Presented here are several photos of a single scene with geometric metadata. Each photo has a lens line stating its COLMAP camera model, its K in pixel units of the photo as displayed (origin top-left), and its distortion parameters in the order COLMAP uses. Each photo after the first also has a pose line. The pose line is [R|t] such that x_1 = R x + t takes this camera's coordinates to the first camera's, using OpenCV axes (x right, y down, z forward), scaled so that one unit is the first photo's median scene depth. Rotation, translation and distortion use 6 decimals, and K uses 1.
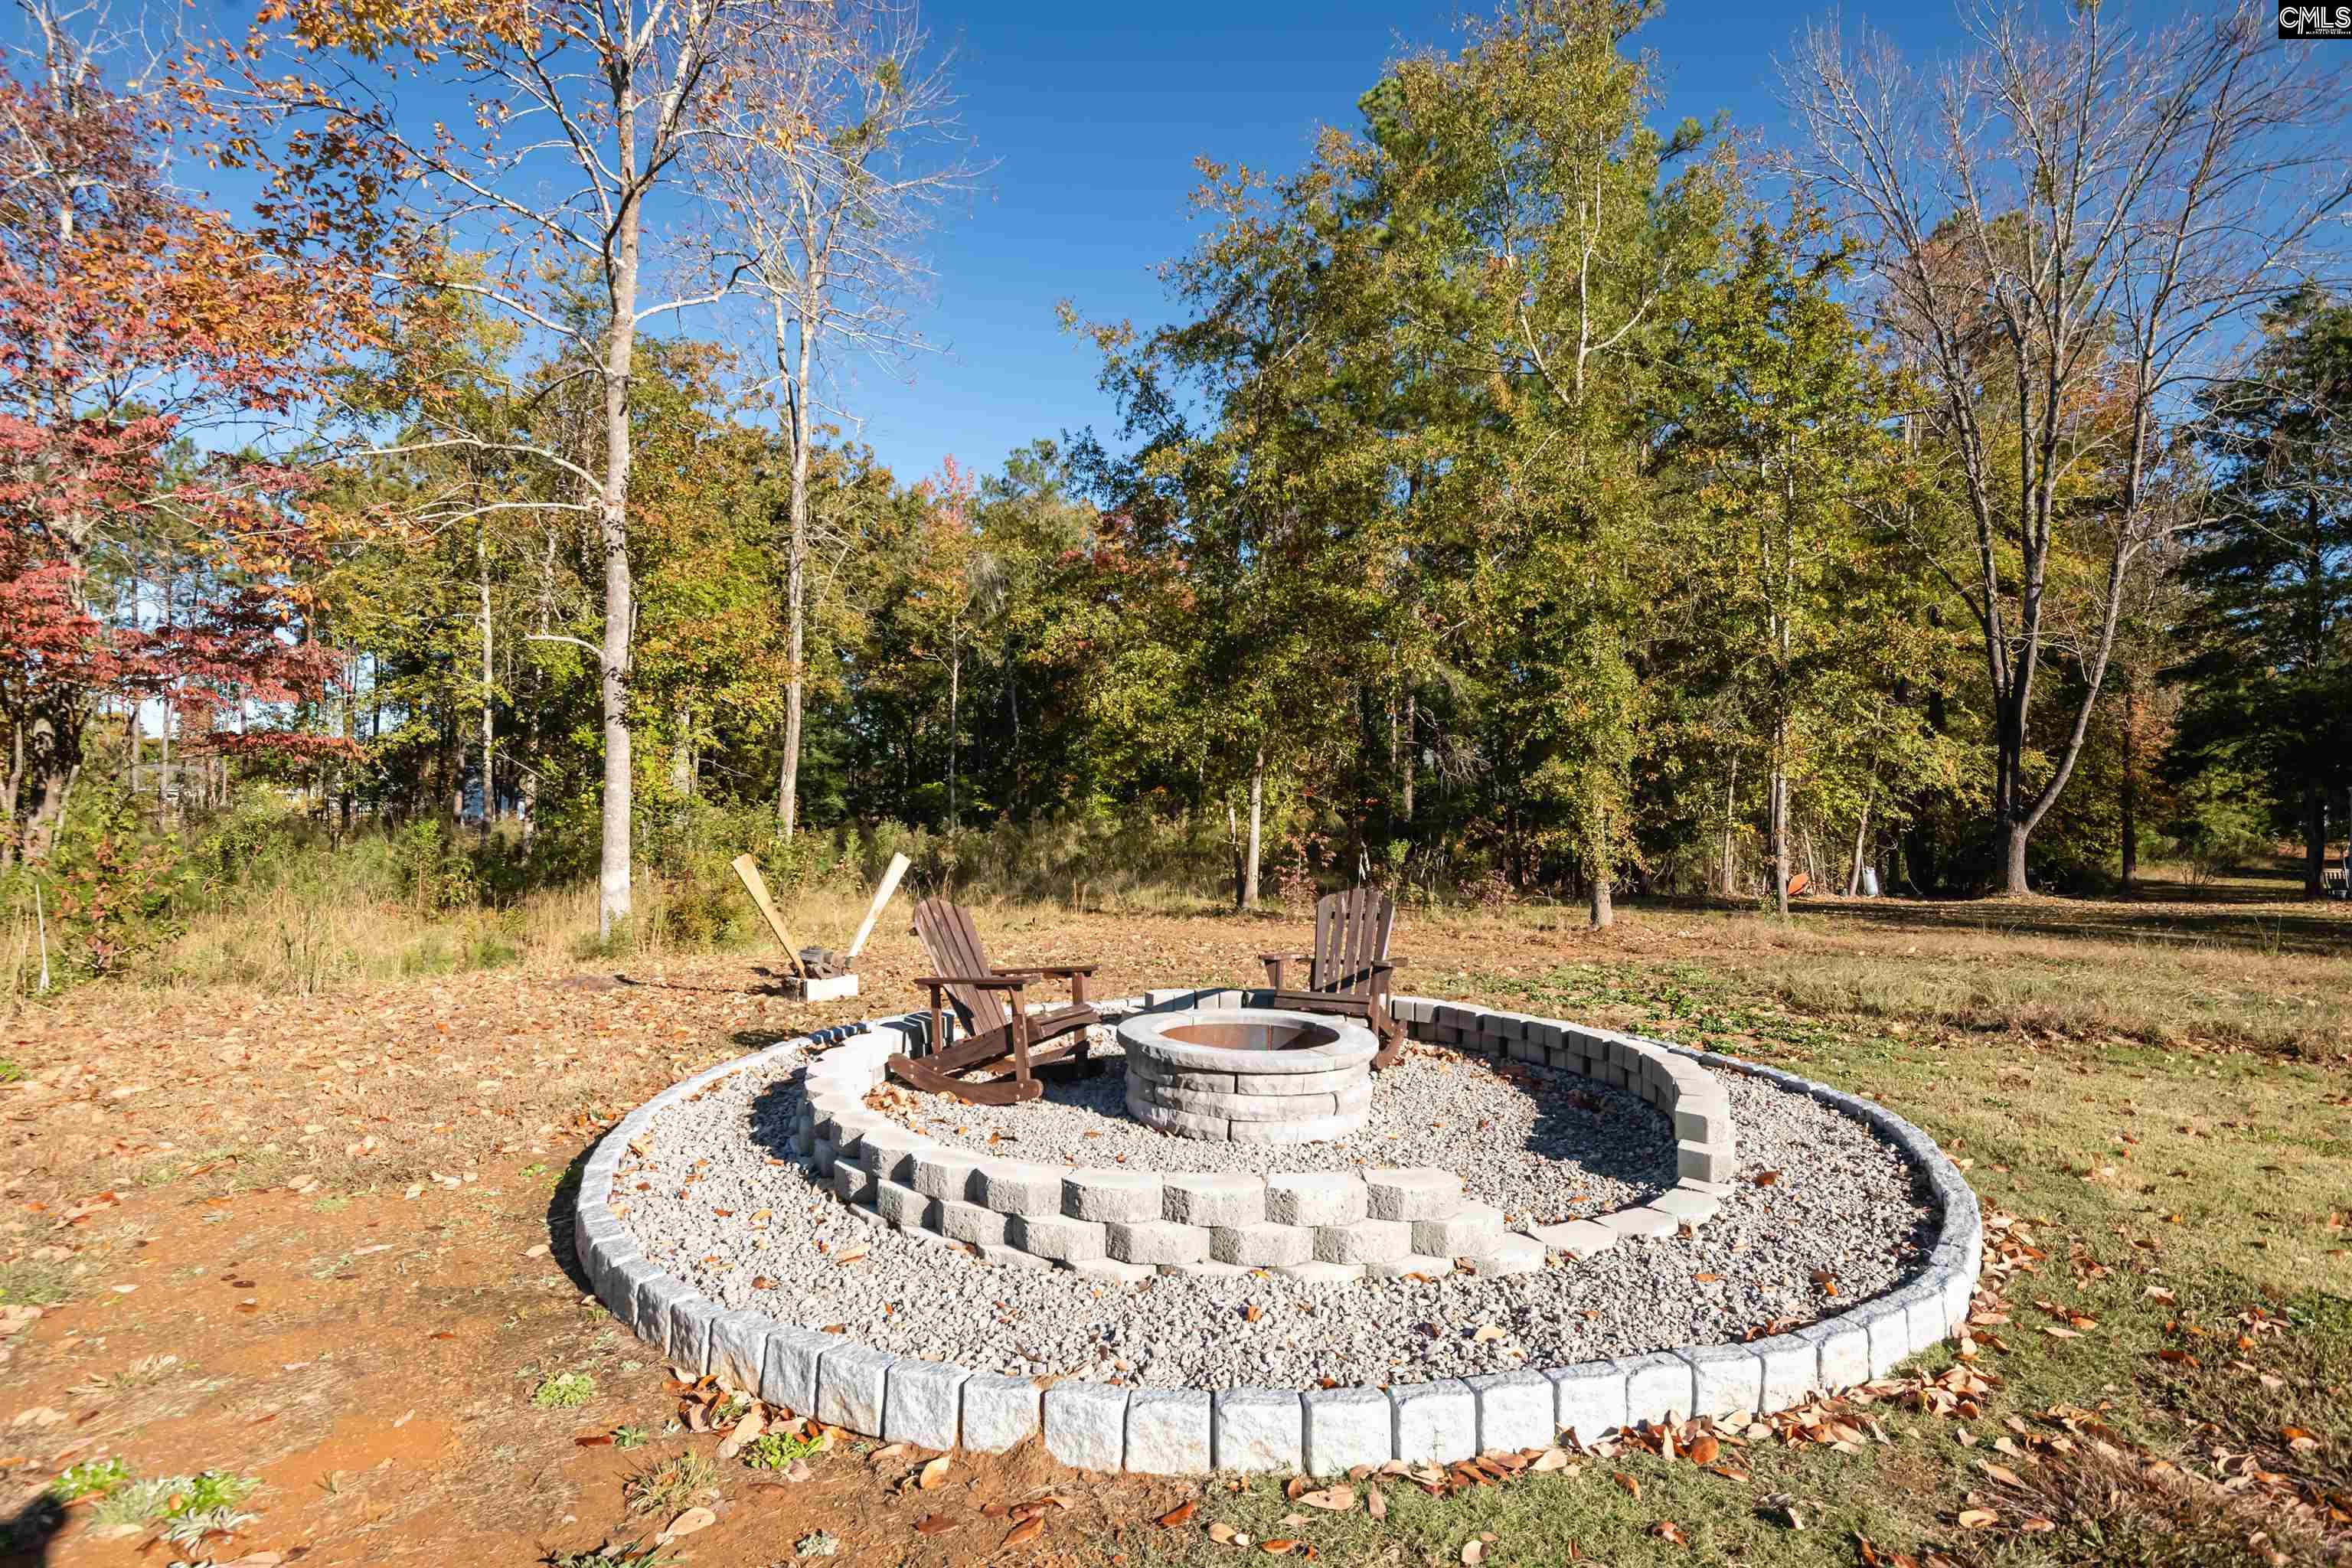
lens RADIAL K [[1250.2, 0, 1171.1], [0, 1250.2, 783.1], [0, 0, 1]] dist [0.005076, -0.011055]
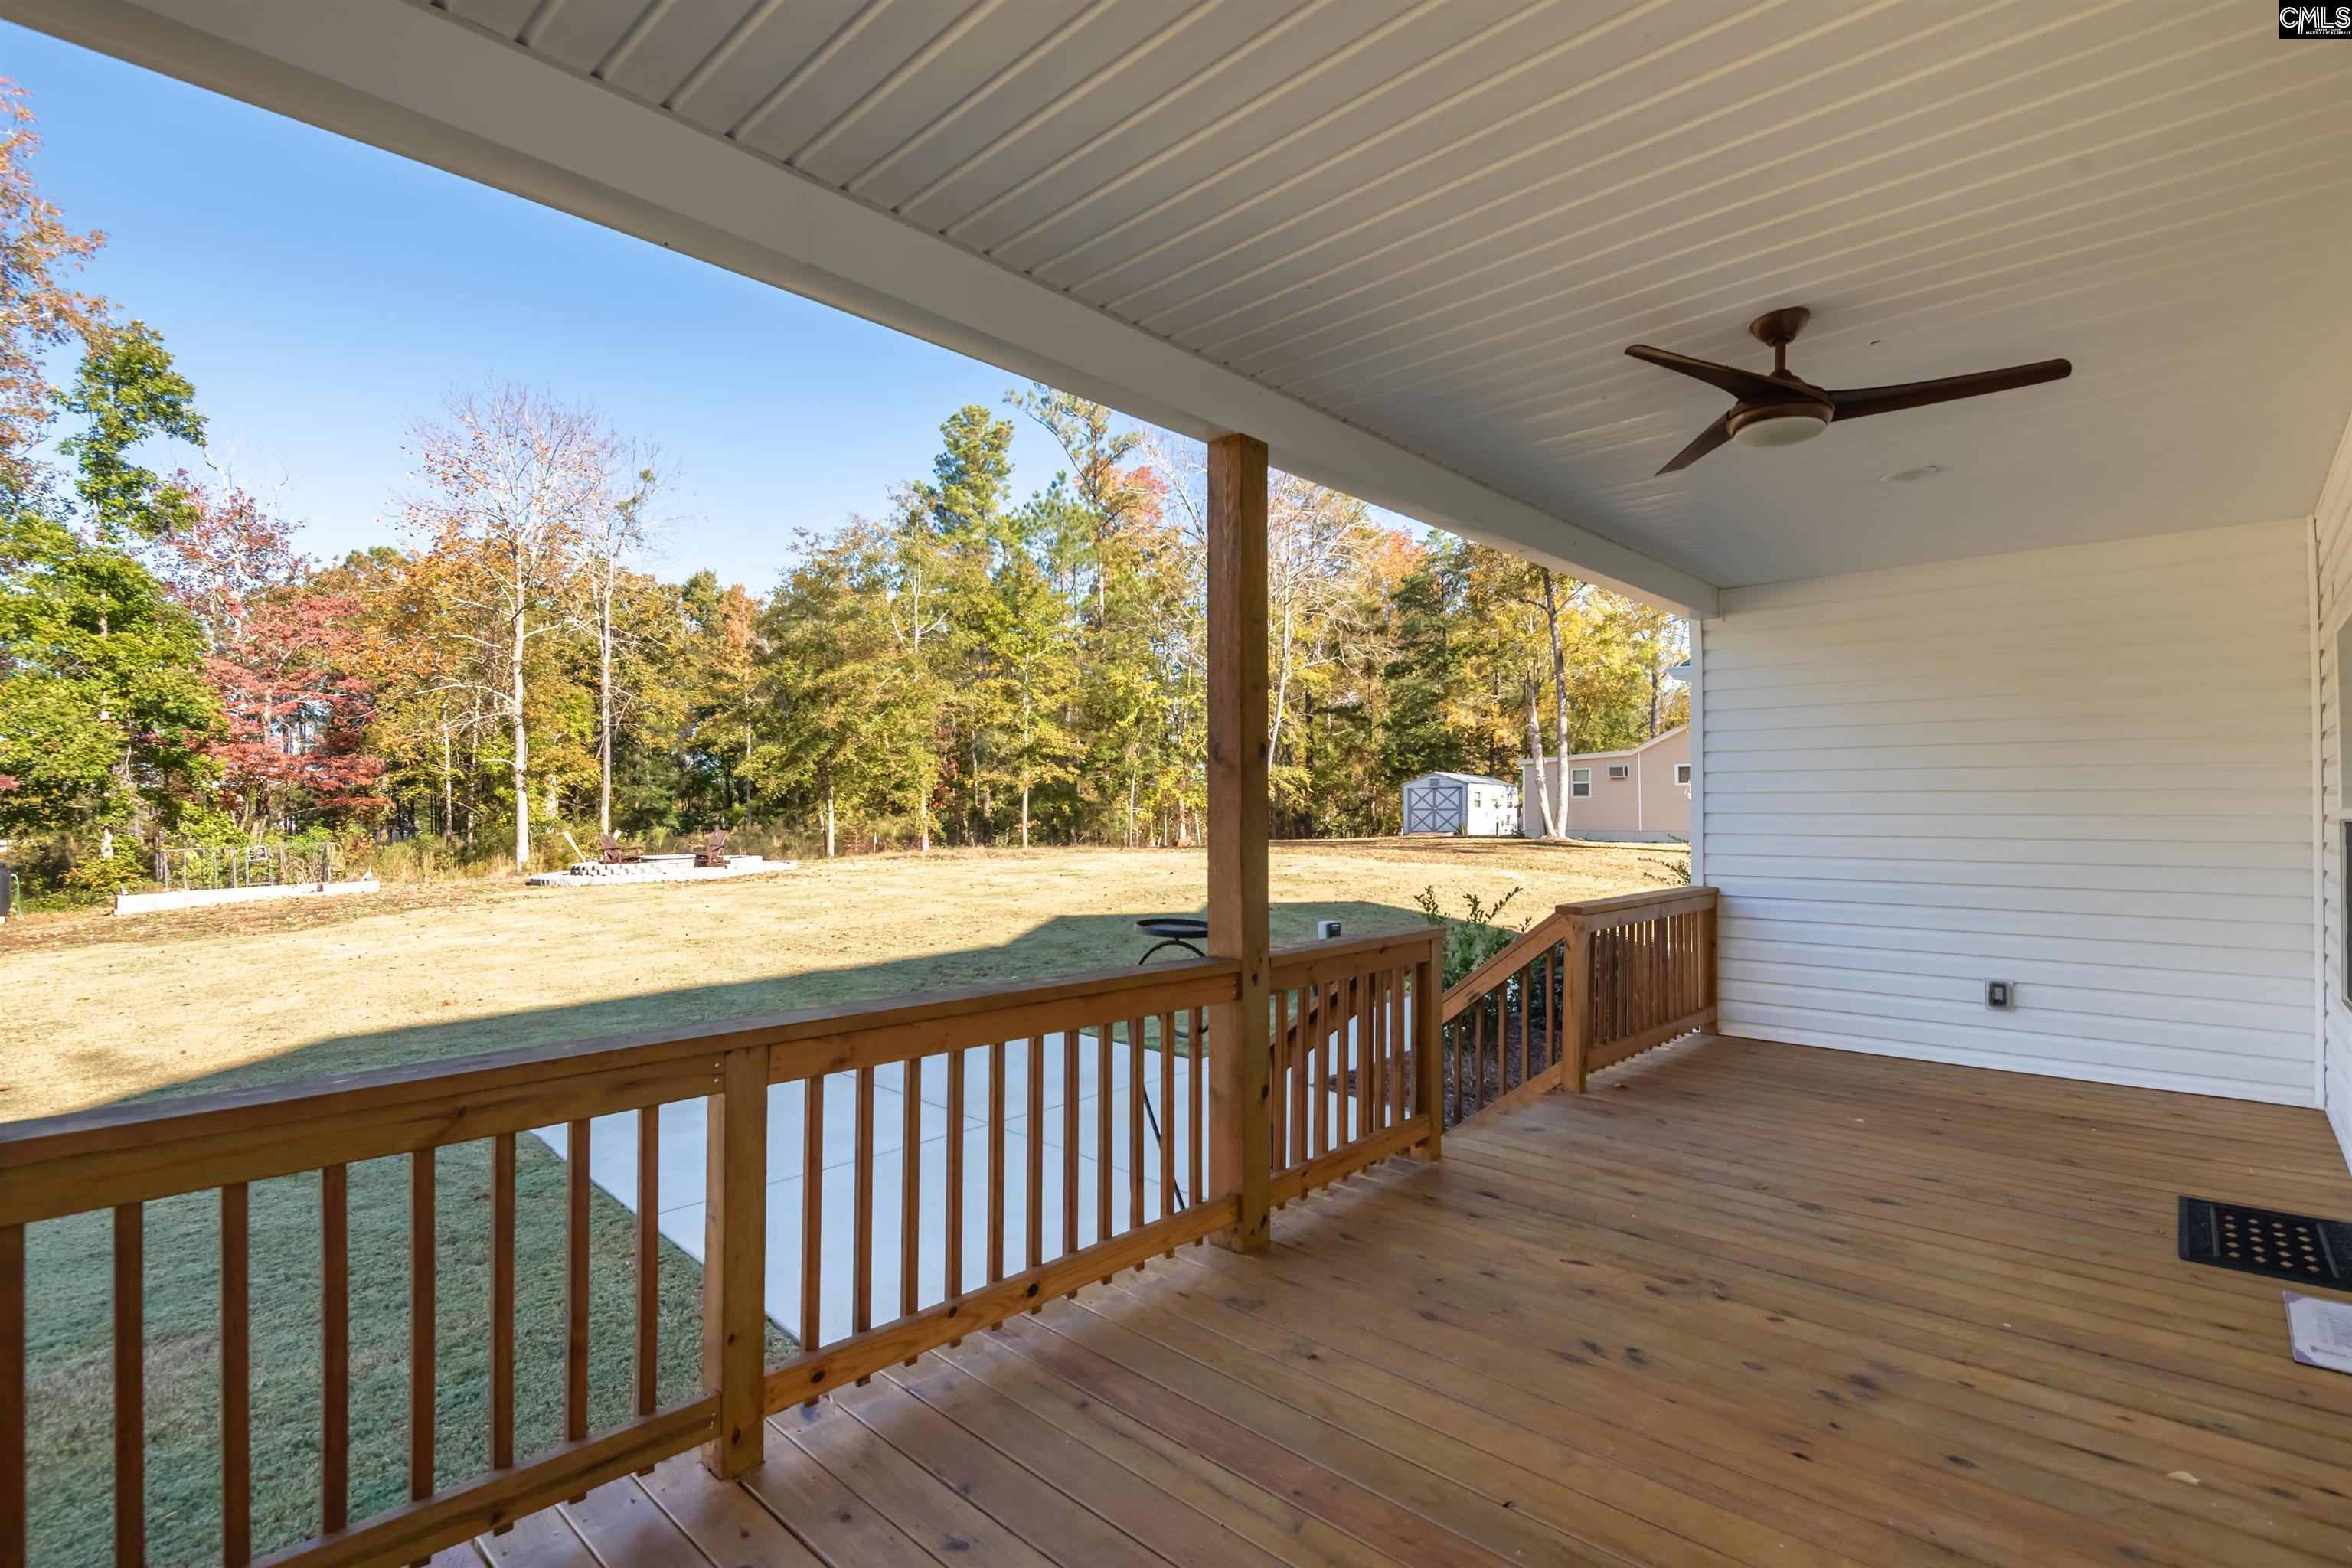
lens RADIAL K [[1081.8, 0, 1160.7], [0, 1081.8, 790.6], [0, 0, 1]] dist [0.011249, -0.017199]
pose [[0.990193, -0.036169, 0.134942, 0.541706], [0.036628, 0.999329, -0.000916, 0.003331], [-0.134818, 0.005850, 0.990853, -1.341720]]
